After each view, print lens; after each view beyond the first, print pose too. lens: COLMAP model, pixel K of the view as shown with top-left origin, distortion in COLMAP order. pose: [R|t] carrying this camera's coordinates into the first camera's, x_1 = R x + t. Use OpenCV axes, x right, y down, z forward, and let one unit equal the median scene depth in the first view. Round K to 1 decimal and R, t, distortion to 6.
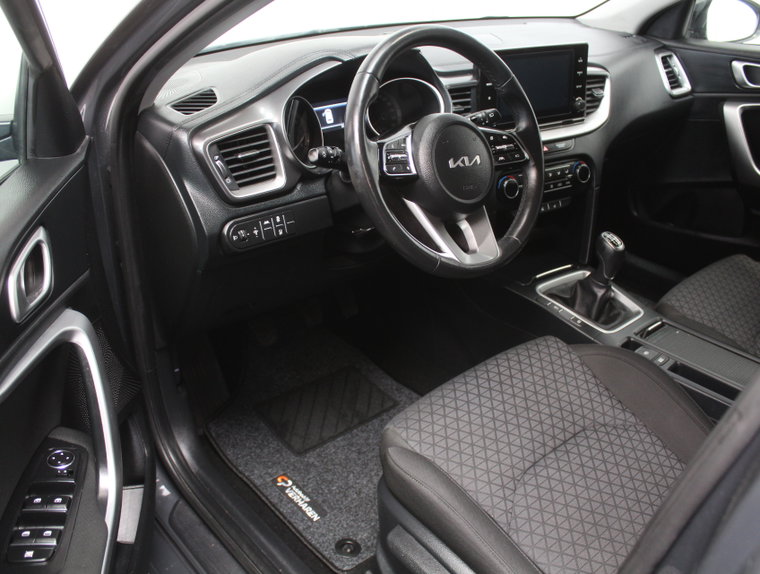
lens RADIAL K [[716.8, 0, 384.7], [0, 716.8, 281.4], [0, 0, 1]] dist [-0.121876, 0.000000]
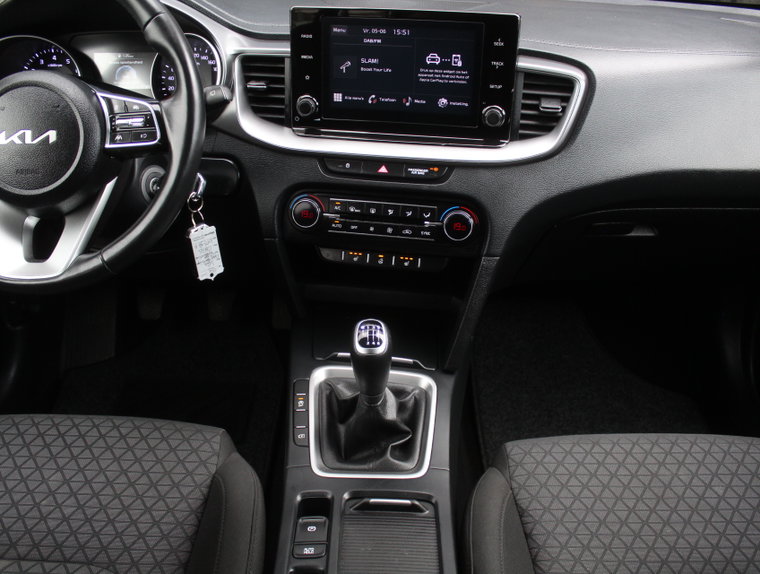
lens RADIAL K [[716.8, 0, 386.0], [0, 716.8, 284.5], [0, 0, 1]] dist [-0.121876, 0.000000]
pose [[0.759793, 0.313655, -0.569503, 0.697879], [-0.305699, 0.945417, 0.112848, -0.180276], [0.573814, 0.088356, 0.814206, 0.536352]]
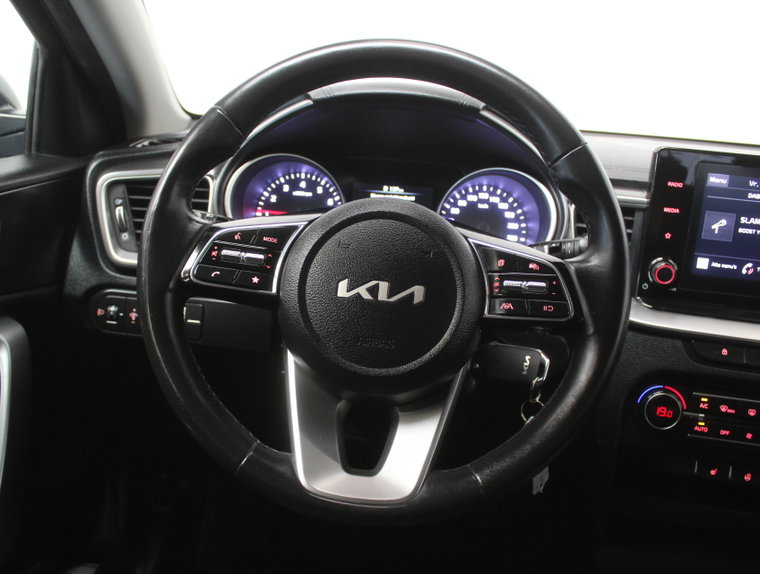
lens RADIAL K [[716.8, 0, 377.5], [0, 716.8, 280.0], [0, 0, 1]] dist [-0.121876, 0.000000]
pose [[0.724647, 0.230435, -0.649451, 0.360457], [-0.364224, 0.928116, -0.077086, -0.112753], [0.585002, 0.292406, 0.756486, 0.509885]]
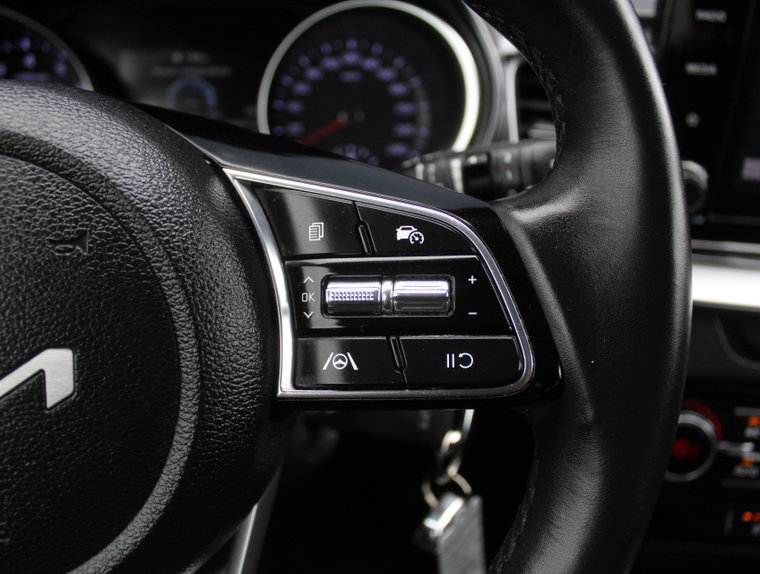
lens RADIAL K [[716.8, 0, 373.9], [0, 716.8, 292.4], [0, 0, 1]] dist [-0.121876, 0.000000]
pose [[0.790954, 0.285965, -0.540940, 0.225569], [-0.299713, 0.951817, 0.064938, -0.184044], [0.533446, 0.110764, 0.838551, 0.758871]]
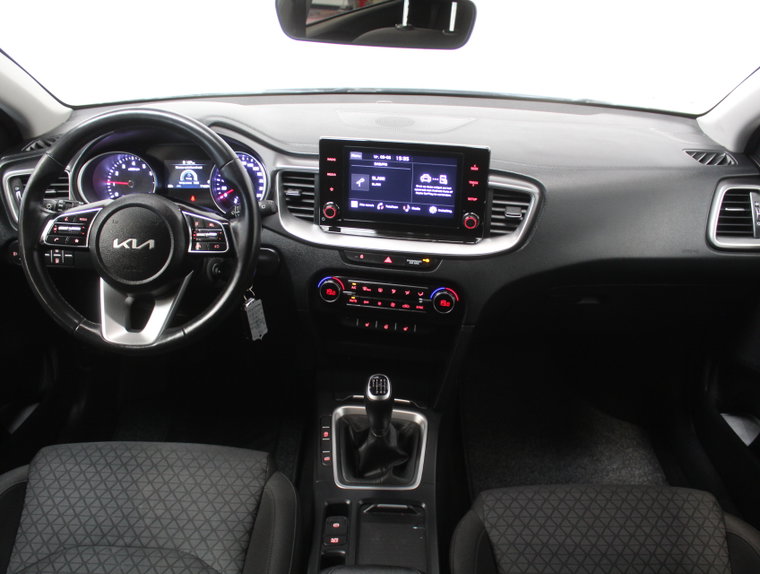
lens RADIAL K [[716.8, 0, 382.9], [0, 716.8, 288.0], [0, 0, 1]] dist [-0.121876, 0.000000]
pose [[0.753163, 0.300667, -0.585103, 0.821757], [-0.309086, 0.946888, 0.088713, -0.255381], [0.580700, 0.114032, 0.806092, 0.330303]]
